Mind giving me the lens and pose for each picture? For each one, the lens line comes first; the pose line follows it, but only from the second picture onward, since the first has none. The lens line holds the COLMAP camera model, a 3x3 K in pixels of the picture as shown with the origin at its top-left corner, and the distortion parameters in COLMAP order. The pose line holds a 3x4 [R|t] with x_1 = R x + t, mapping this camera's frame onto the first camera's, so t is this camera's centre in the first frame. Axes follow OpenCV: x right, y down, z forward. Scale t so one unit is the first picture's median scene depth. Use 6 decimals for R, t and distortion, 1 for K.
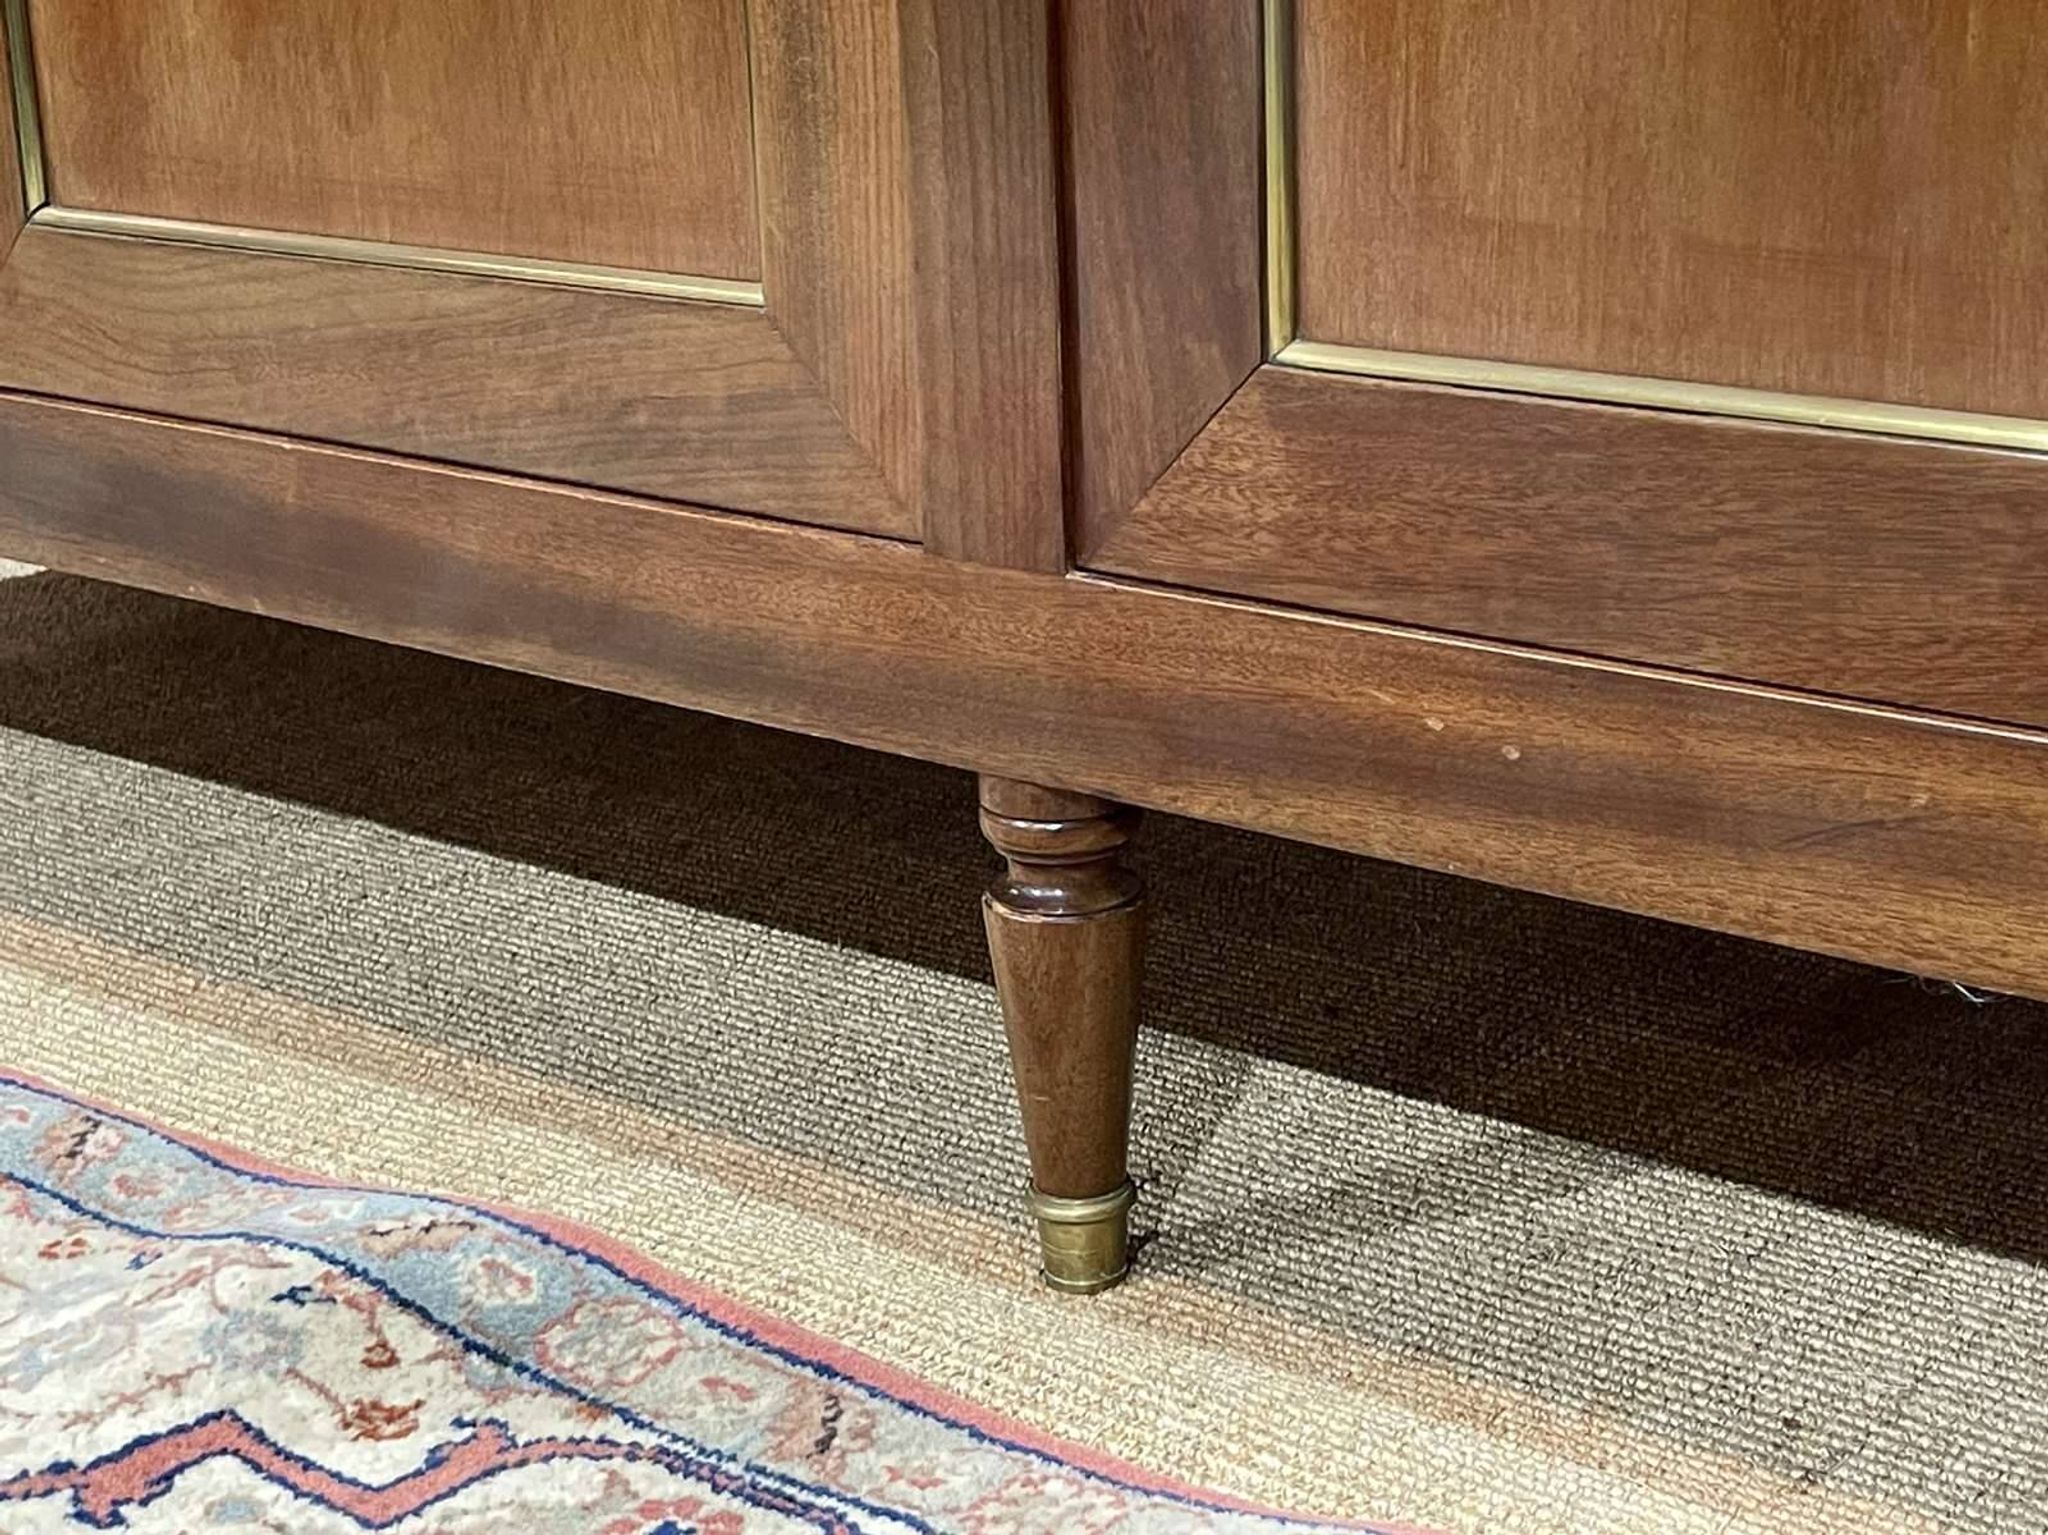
lens RADIAL K [[3554.2, 0, 1030.3], [0, 3554.2, 768.2], [0, 0, 1]] dist [0.089148, 0.000000]
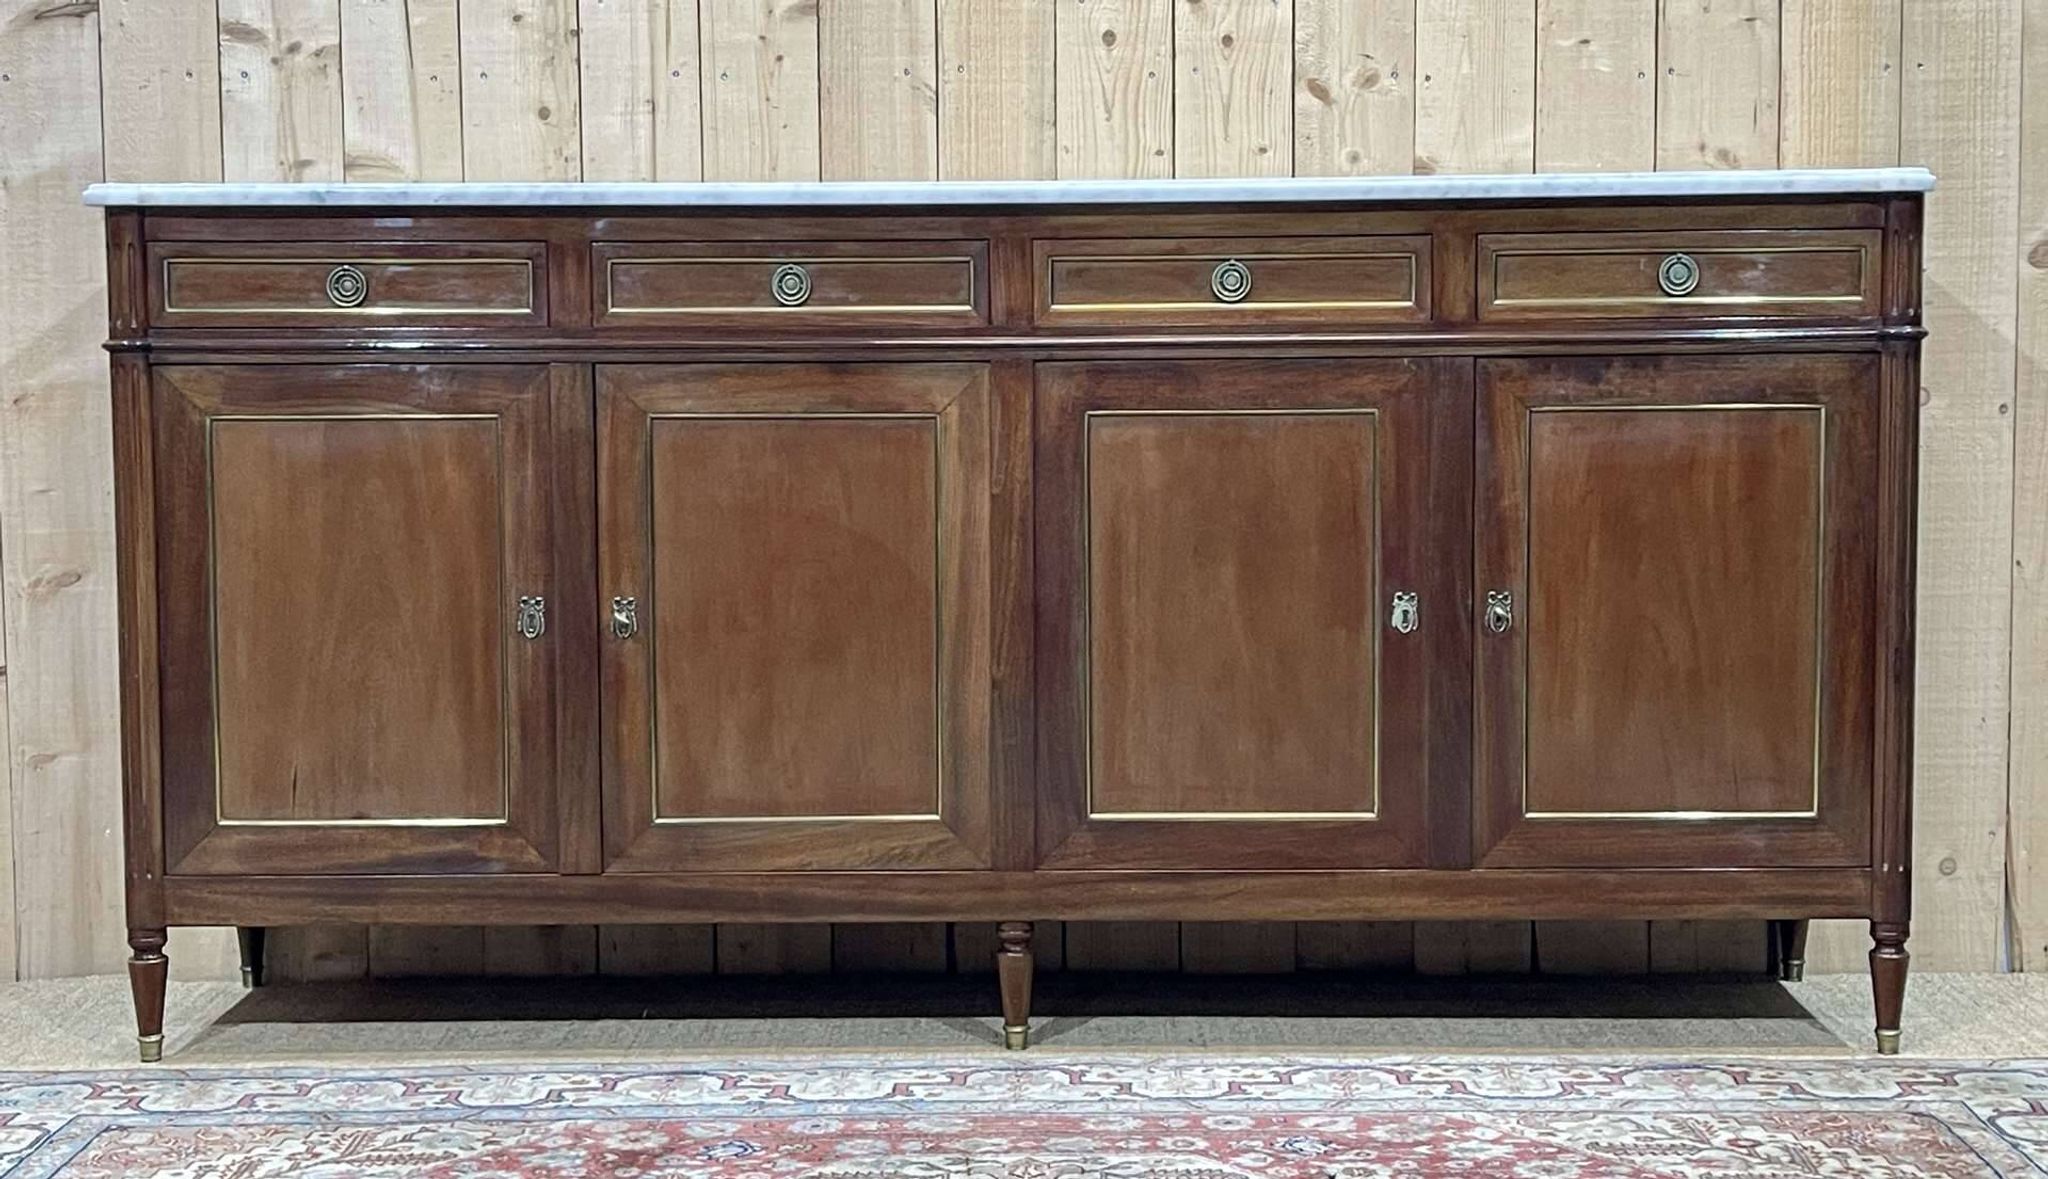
lens RADIAL K [[2988.6, 0, 1020.2], [0, 2988.6, 608.4], [0, 0, 1]] dist [0.056180, 0.000000]
pose [[0.776382, -0.024570, 0.629783, -2.191225], [0.168564, 0.970934, -0.169922, 0.241785], [-0.607302, 0.238084, 0.757958, -1.781924]]
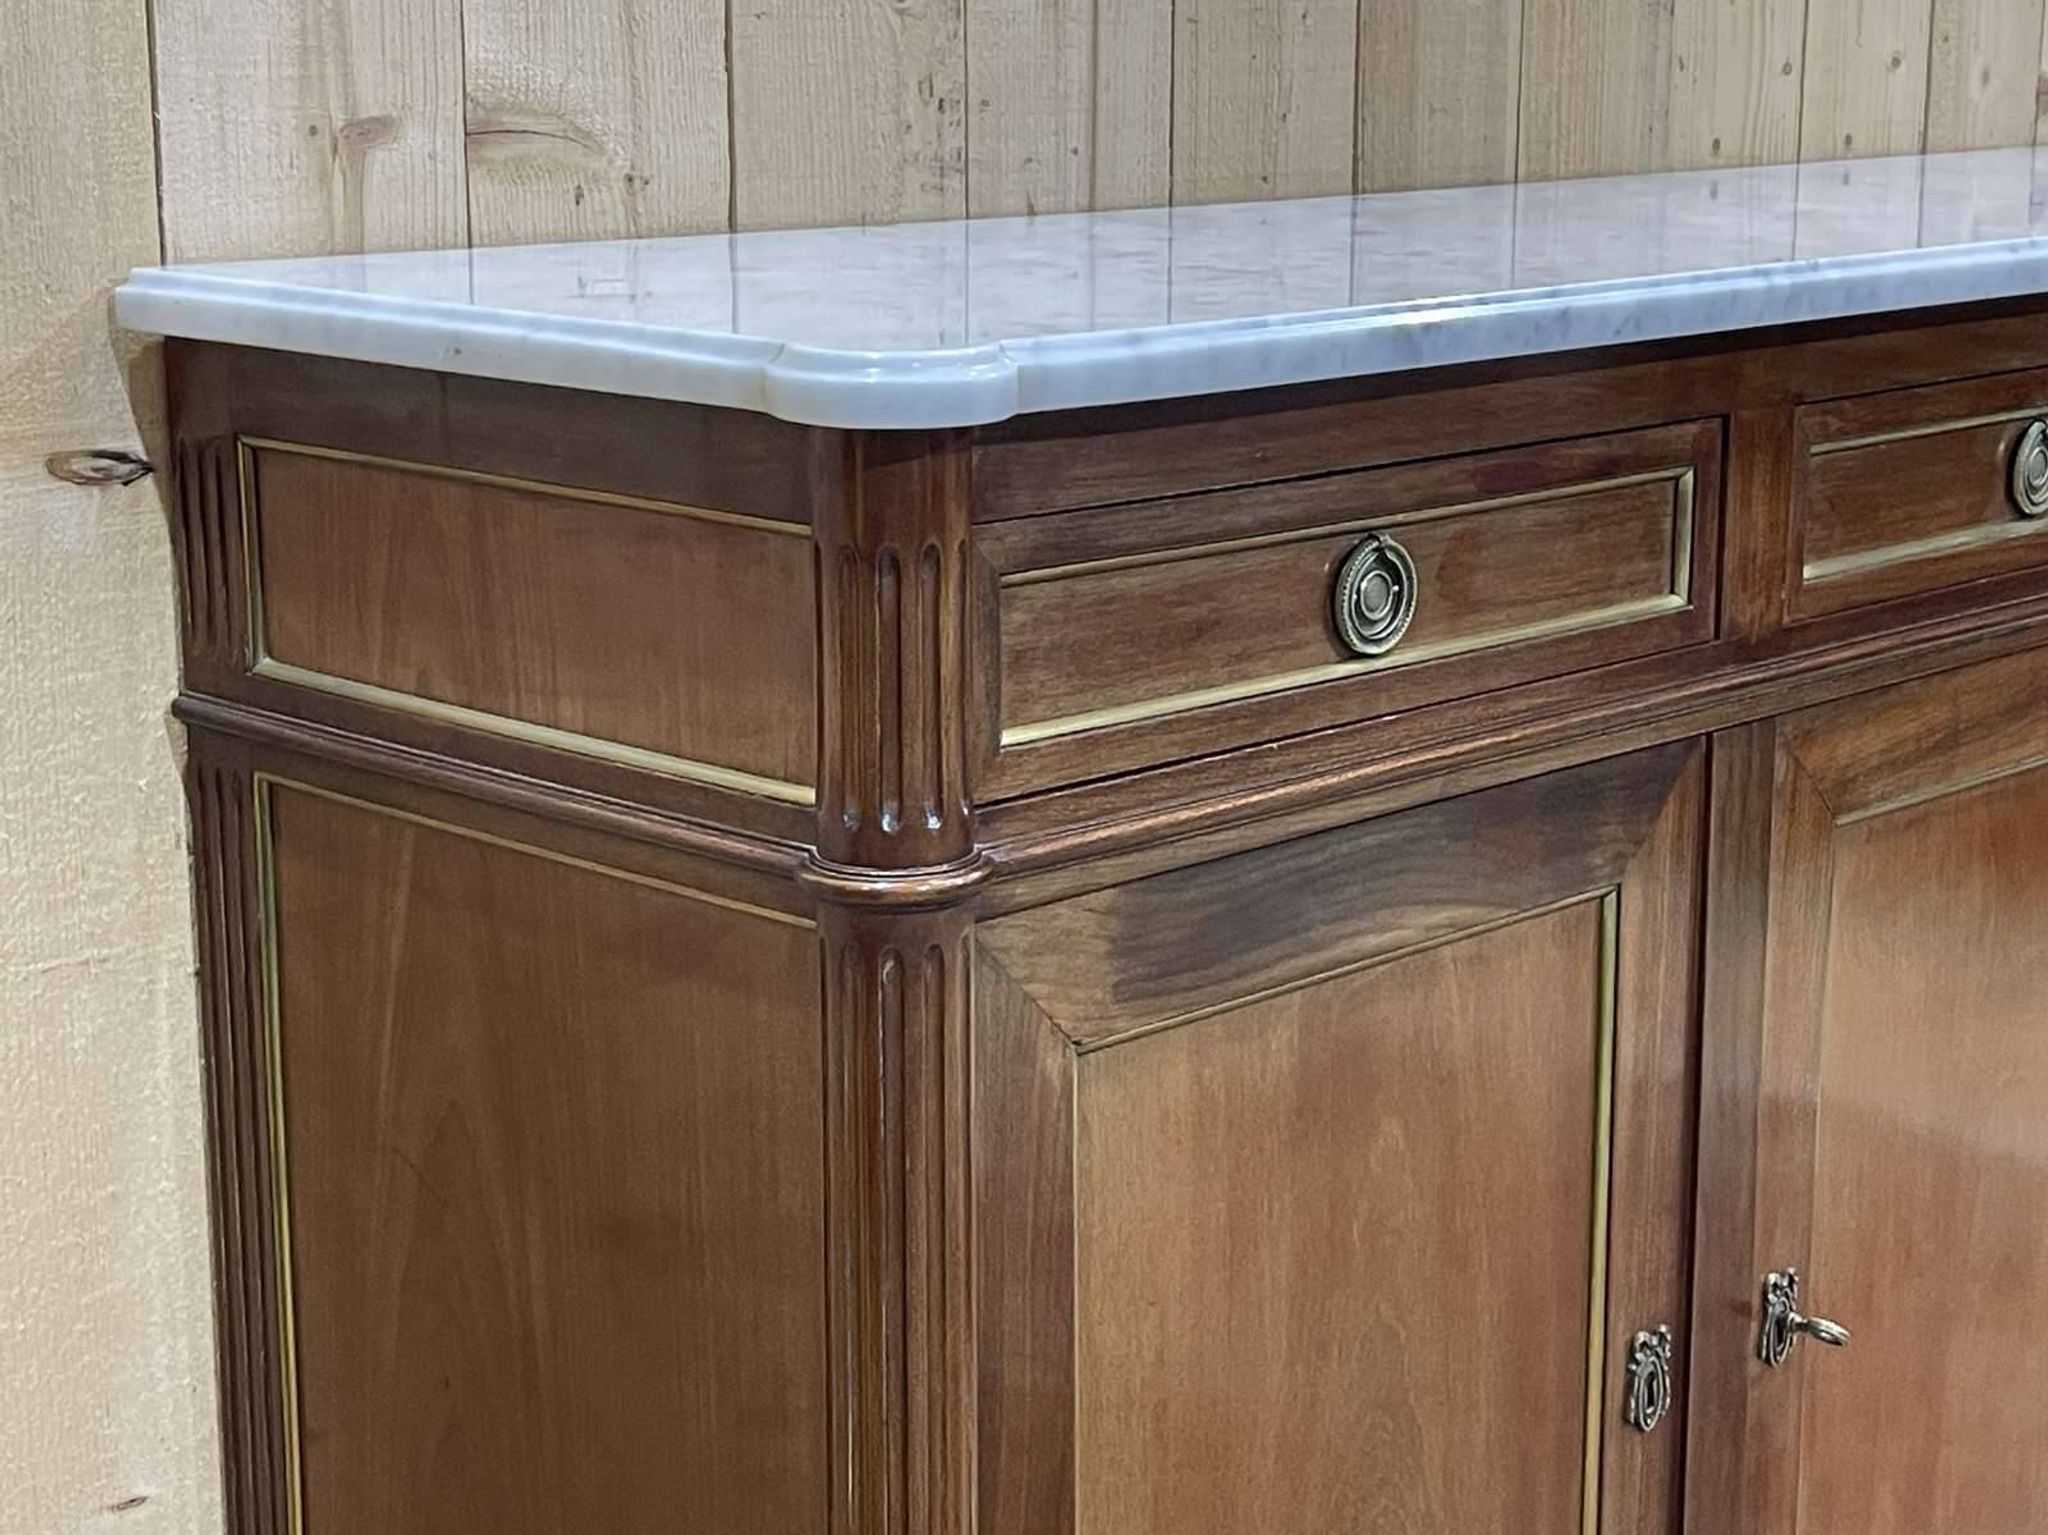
lens RADIAL K [[3464.7, 0, 1023.4], [0, 3464.7, 783.6], [0, 0, 1]] dist [0.076796, 0.000000]
pose [[0.083746, -0.190485, 0.978111, -1.953293], [0.291914, 0.943188, 0.158690, -1.017520], [-0.952771, 0.272235, 0.134594, 1.179626]]
